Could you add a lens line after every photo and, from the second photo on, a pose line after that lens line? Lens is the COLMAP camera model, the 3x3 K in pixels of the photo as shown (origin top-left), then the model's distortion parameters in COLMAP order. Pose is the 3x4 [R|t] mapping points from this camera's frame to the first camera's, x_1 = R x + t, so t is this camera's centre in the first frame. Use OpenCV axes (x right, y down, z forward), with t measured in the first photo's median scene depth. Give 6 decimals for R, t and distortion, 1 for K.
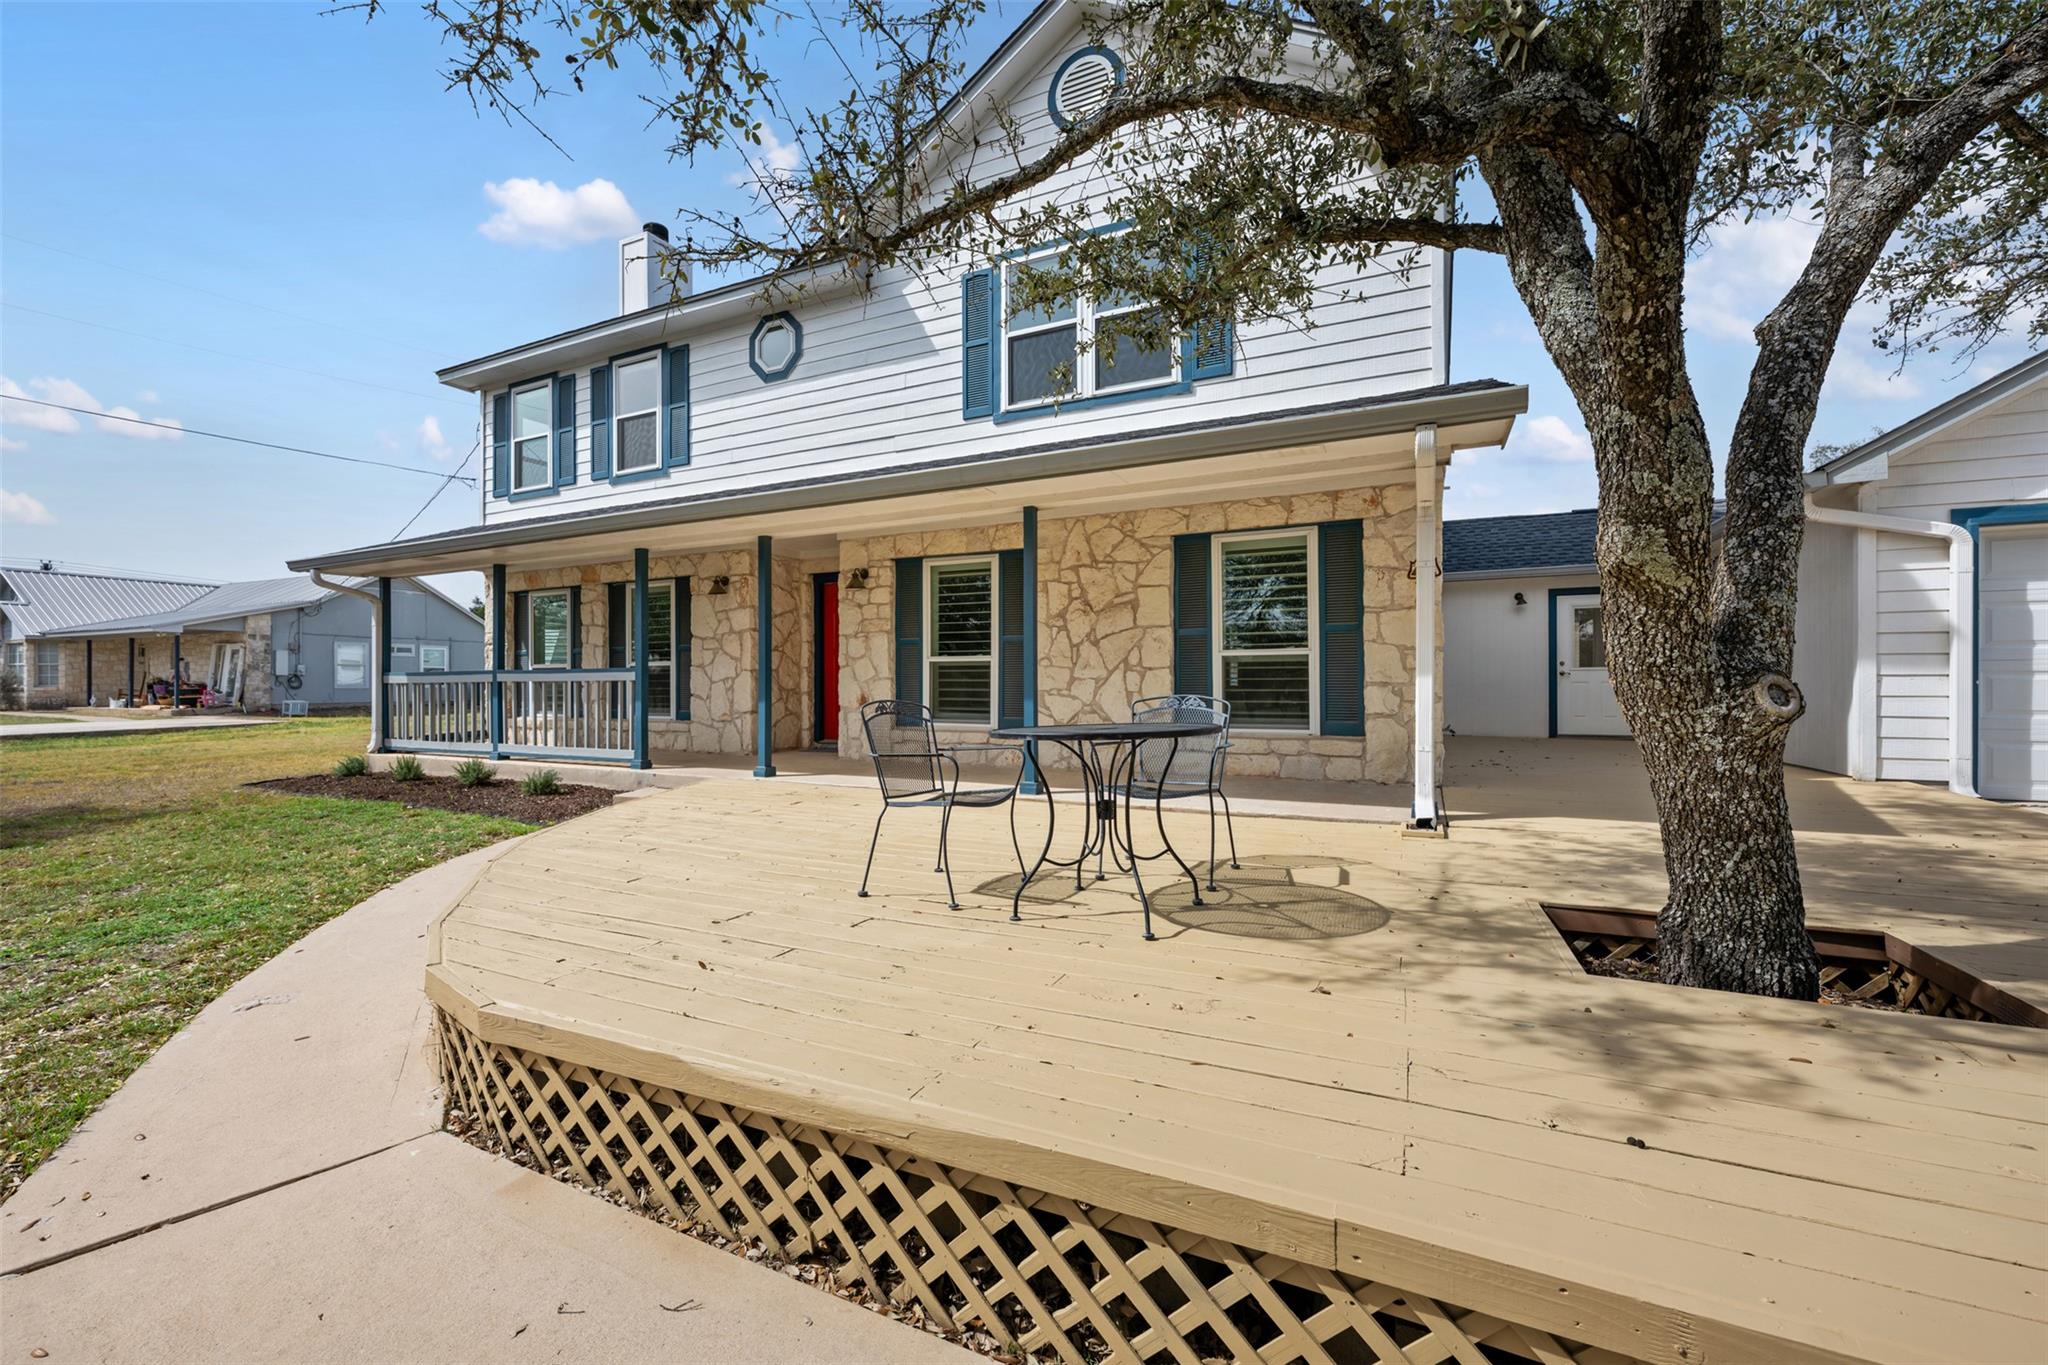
lens RADIAL K [[807.1, 0, 1027.1], [0, 807.1, 691.1], [0, 0, 1]] dist [-0.003846, -0.000043]
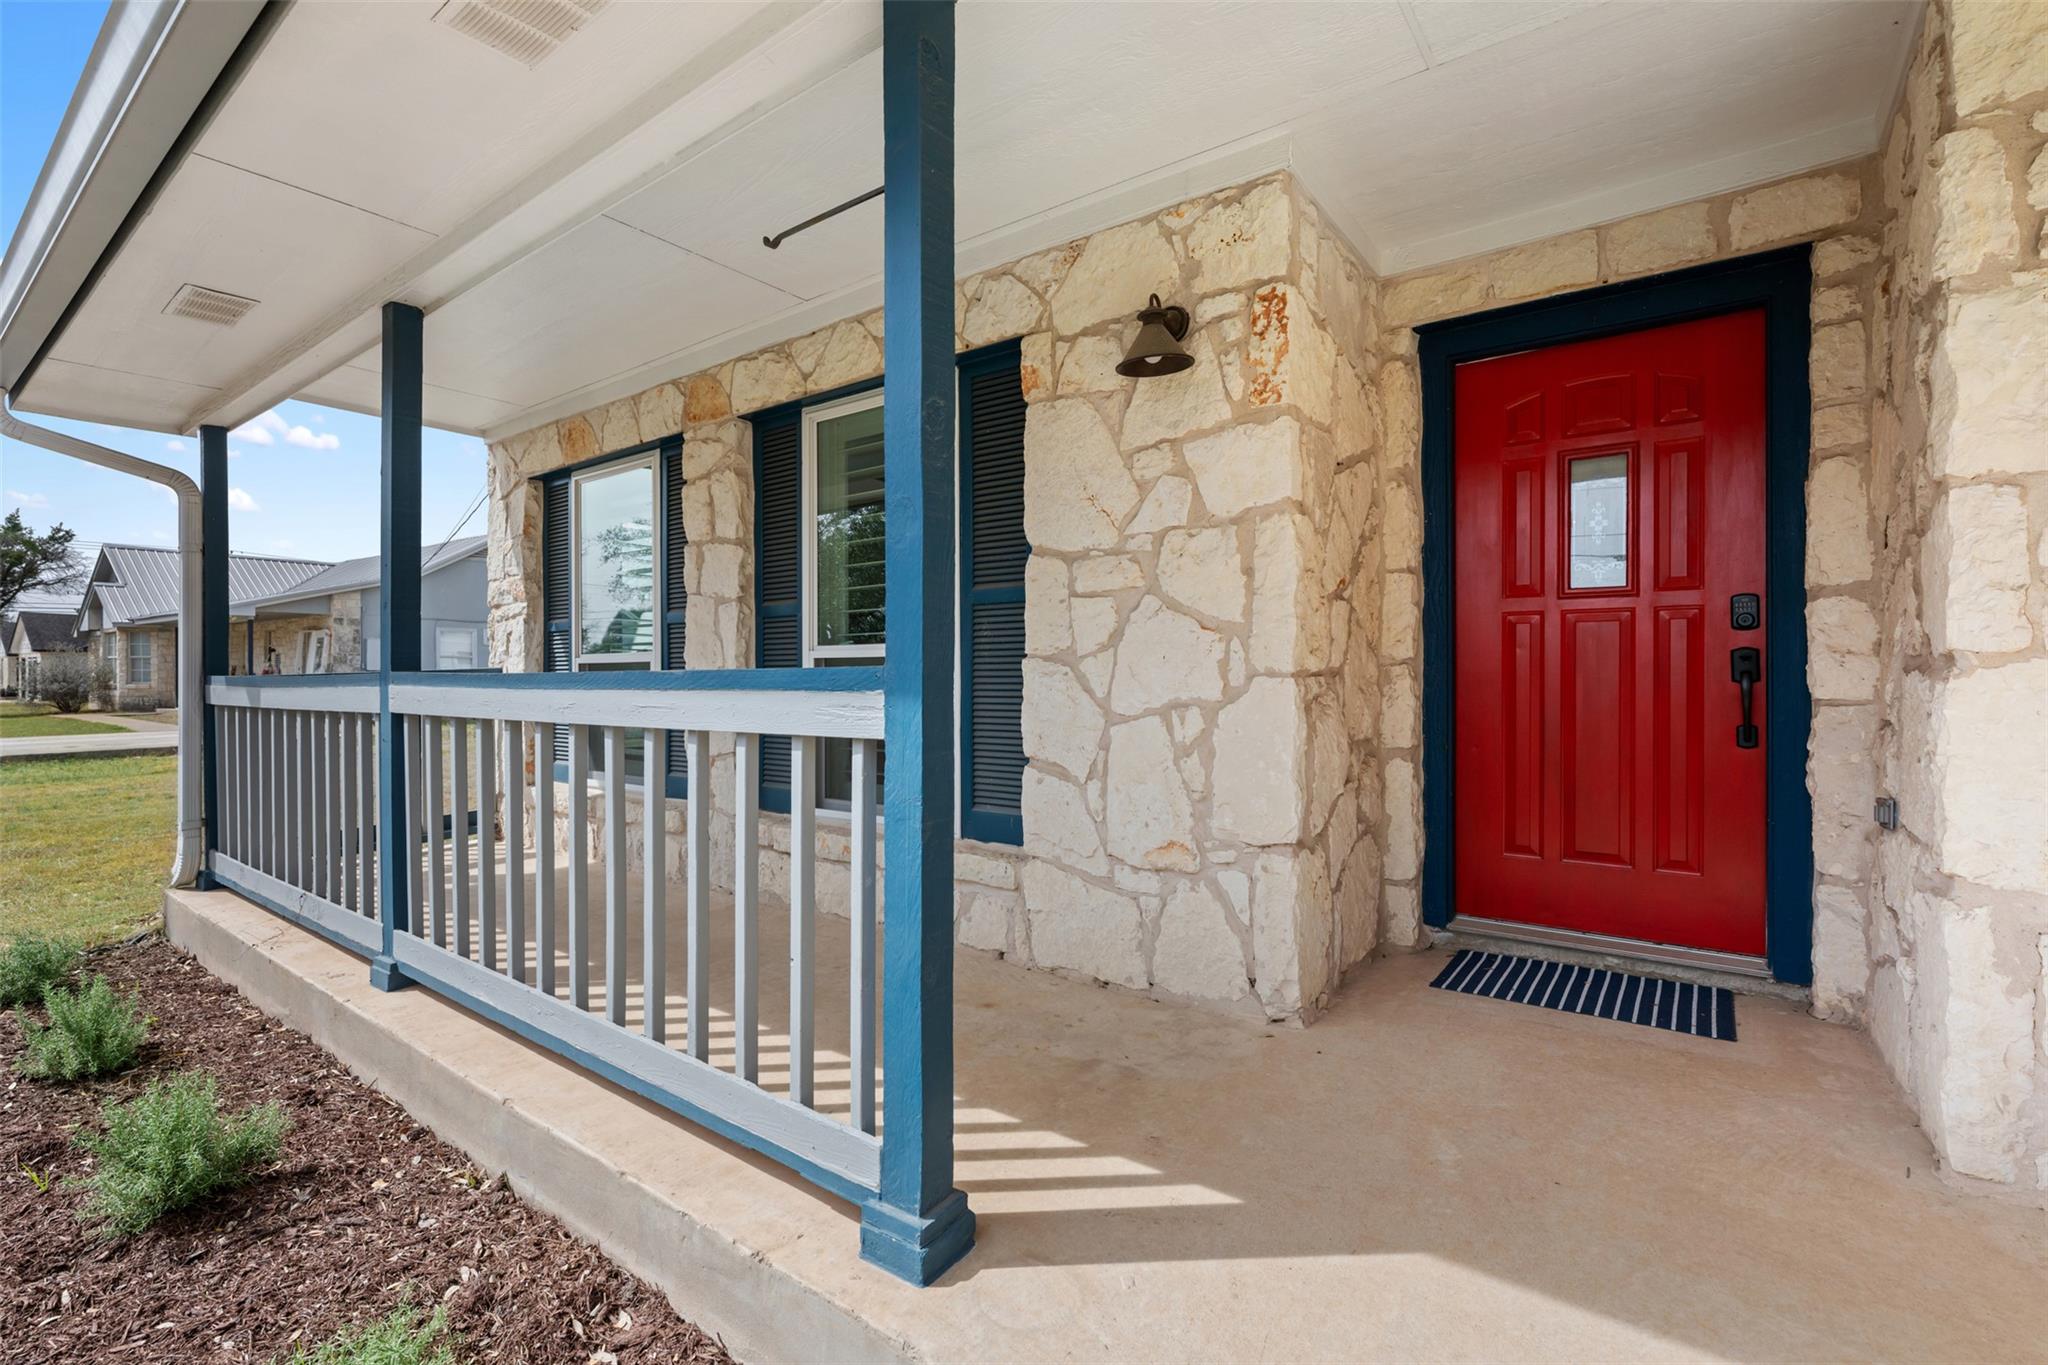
lens RADIAL K [[914.1, 0, 1018.7], [0, 914.1, 687.6], [0, 0, 1]] dist [-0.004150, 0.002280]
pose [[0.979786, 0.003163, -0.200025, -0.365266], [-0.002315, 0.999987, 0.004472, -0.022472], [0.200037, -0.003919, 0.979780, 0.708620]]
